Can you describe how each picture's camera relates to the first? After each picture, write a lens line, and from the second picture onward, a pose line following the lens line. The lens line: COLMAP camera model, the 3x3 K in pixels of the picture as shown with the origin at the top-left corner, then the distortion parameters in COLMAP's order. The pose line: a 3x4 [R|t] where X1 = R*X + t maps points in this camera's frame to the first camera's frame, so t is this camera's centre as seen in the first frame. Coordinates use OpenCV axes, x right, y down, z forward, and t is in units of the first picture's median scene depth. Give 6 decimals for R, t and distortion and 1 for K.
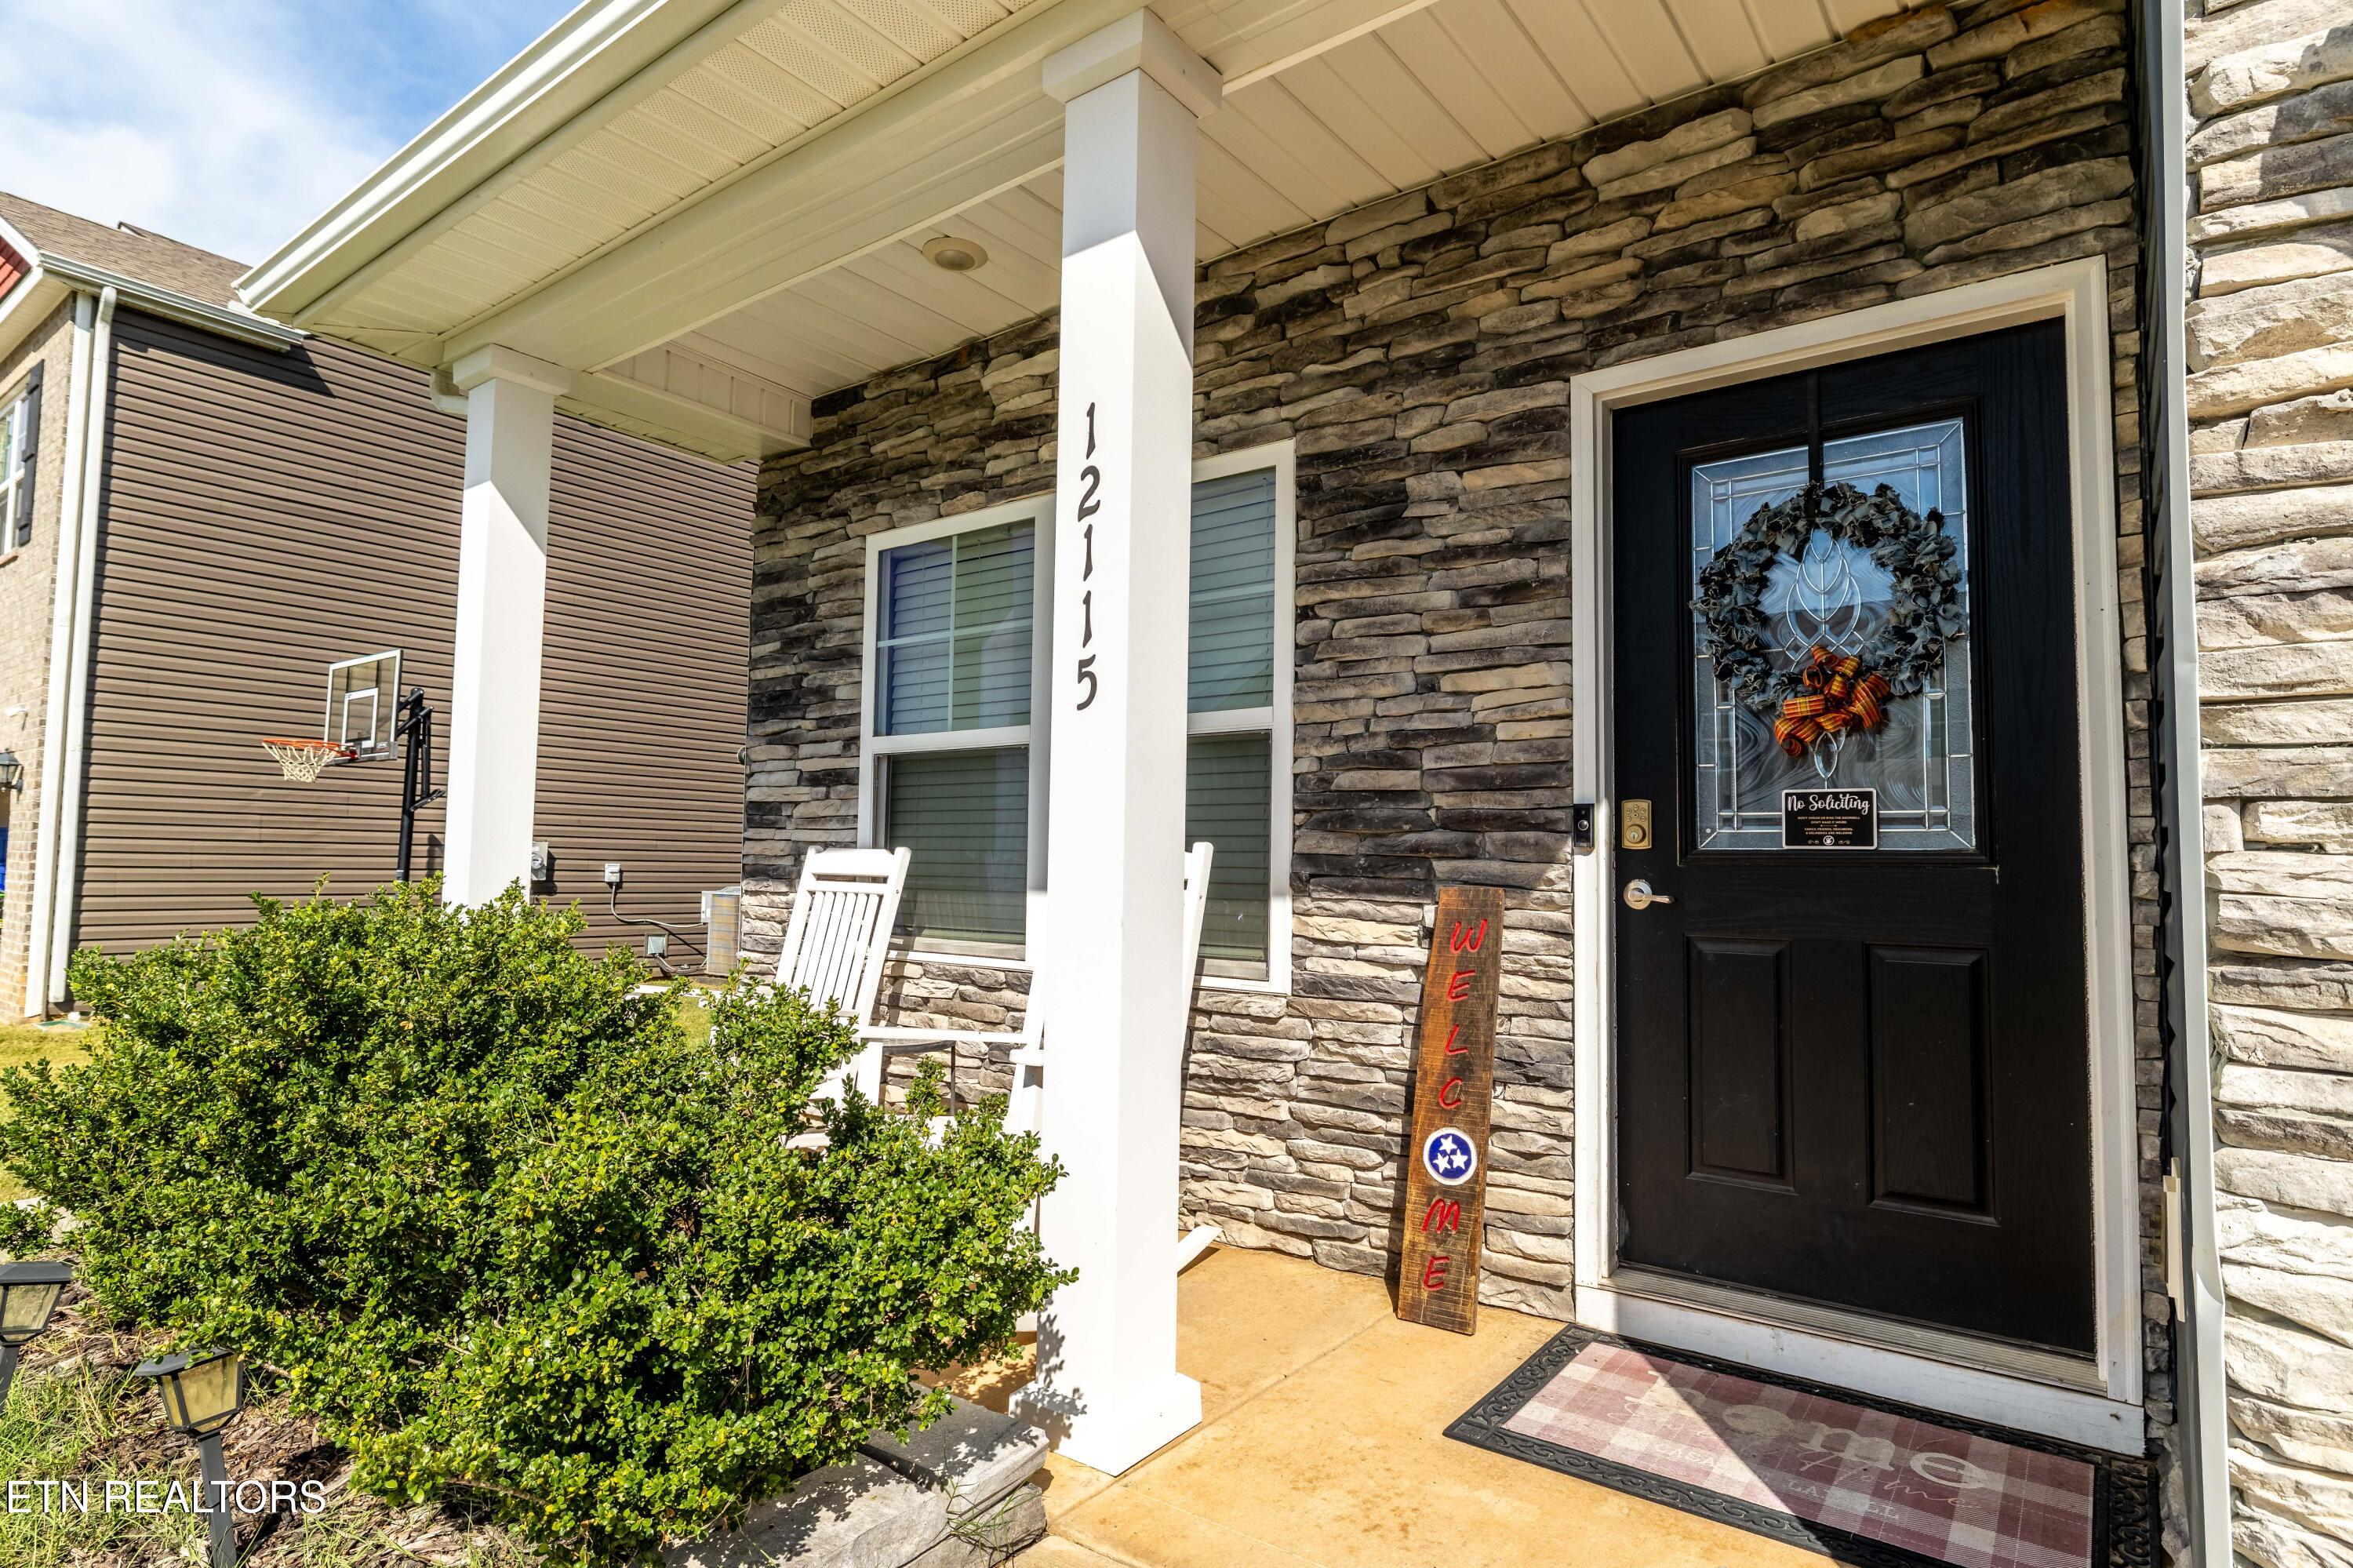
lens RADIAL K [[1243.1, 0, 1178.2], [0, 1243.1, 790.2], [0, 0, 1]] dist [0.003473, 0.000720]
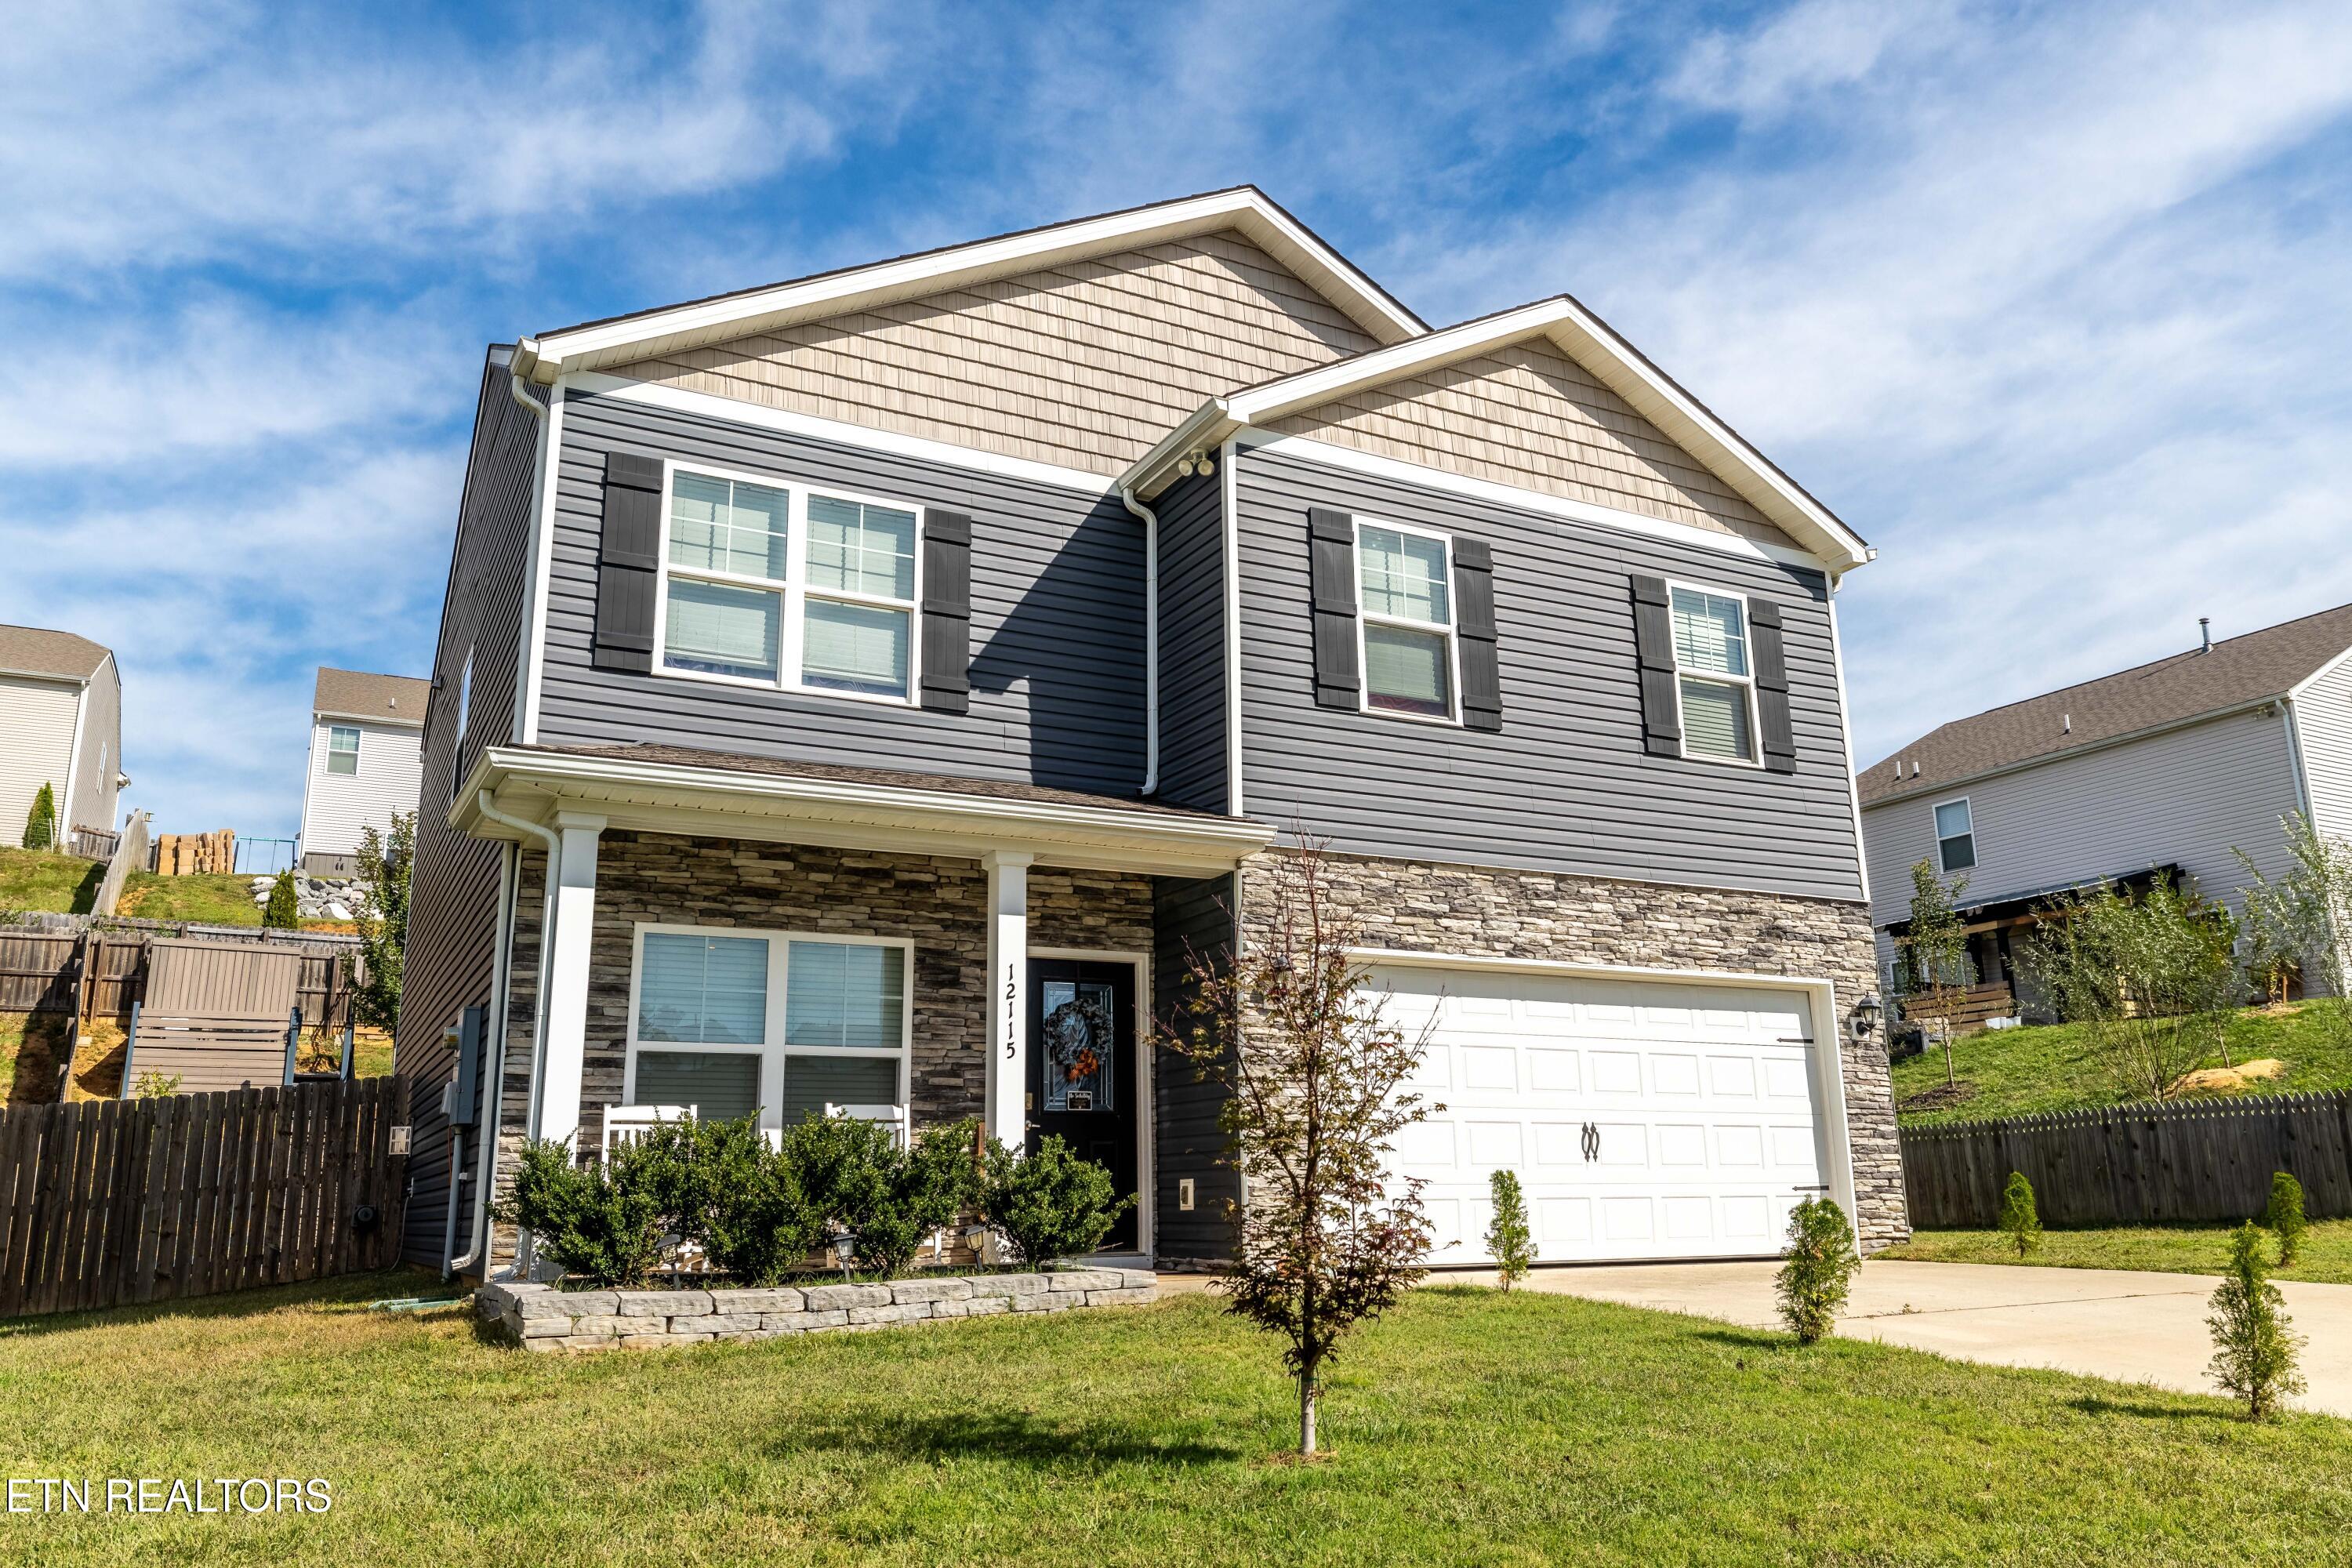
lens RADIAL K [[1754.8, 0, 1186.6], [0, 1754.8, 776.5], [0, 0, 1]] dist [0.012592, -0.035970]
pose [[0.416118, 0.196802, 0.887758, -3.082073], [-0.031236, 0.978816, -0.202347, 0.096801], [-0.908774, 0.056470, 0.413450, -1.029433]]
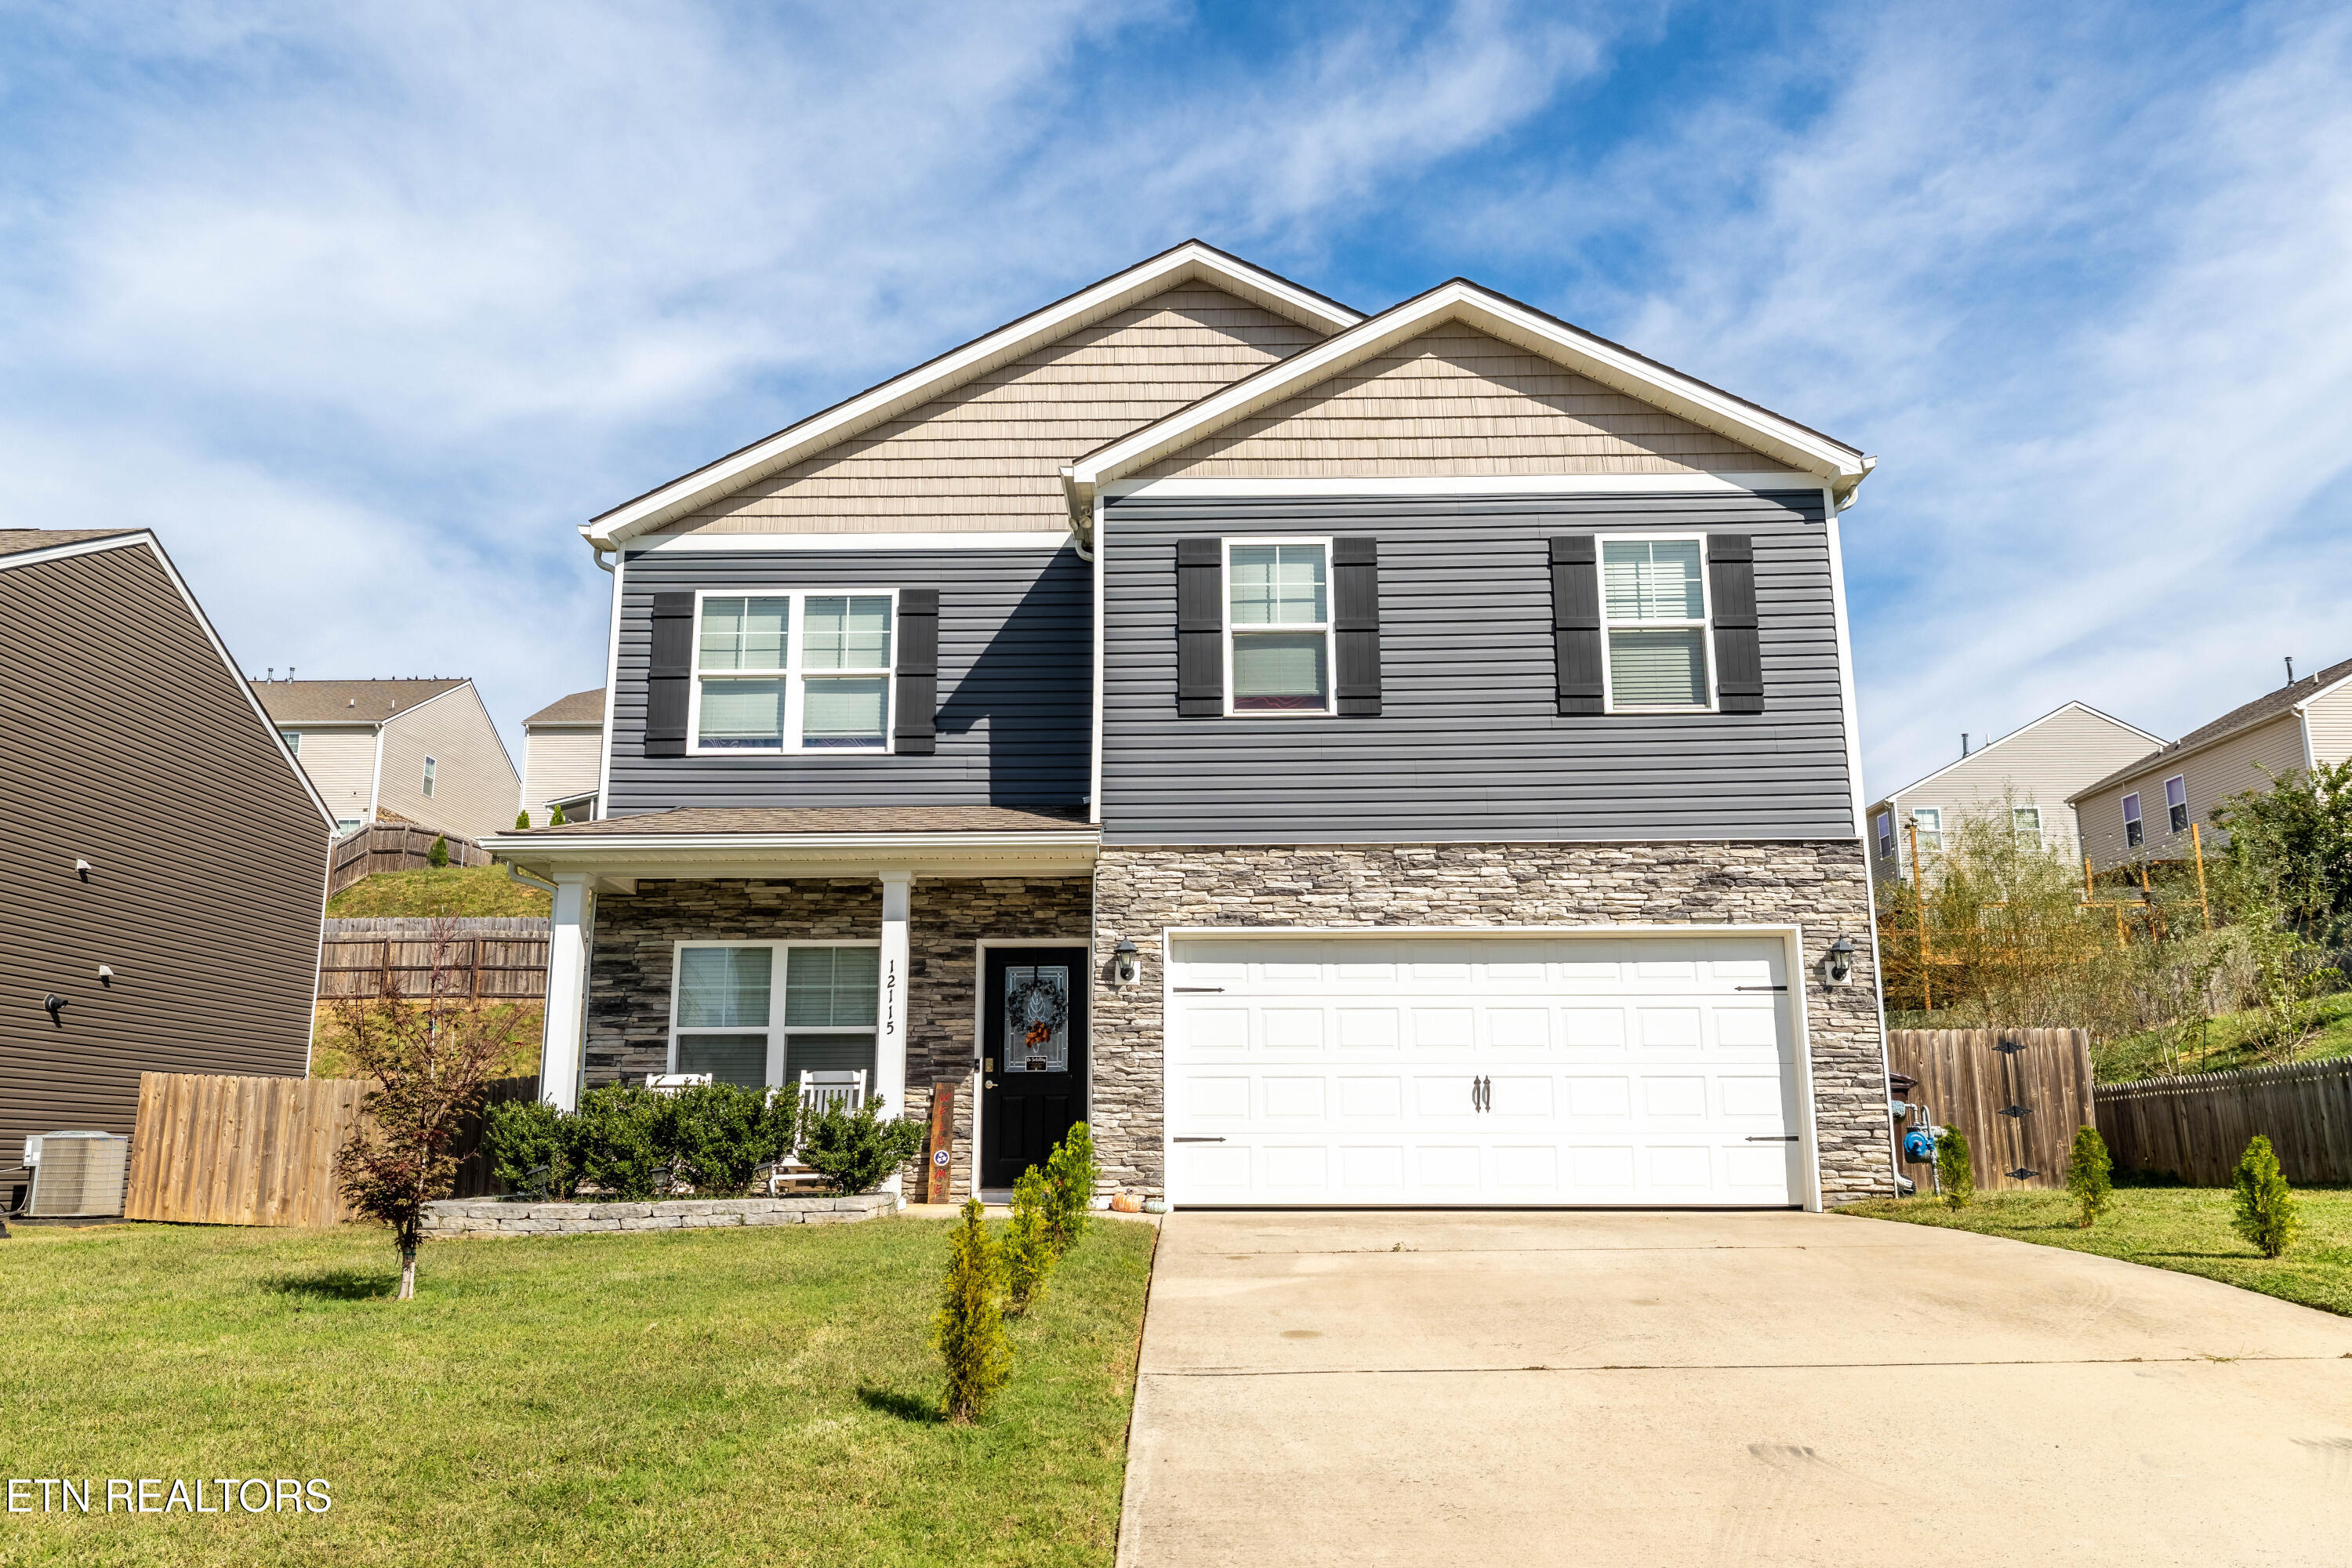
lens RADIAL K [[1800.1, 0, 1170.0], [0, 1800.1, 780.4], [0, 0, 1]] dist [-0.006019, 0.003885]
pose [[0.811469, 0.103637, 0.575133, -2.138797], [-0.018234, 0.988161, -0.152336, -0.002484], [-0.584111, 0.113129, 0.803751, -3.353848]]
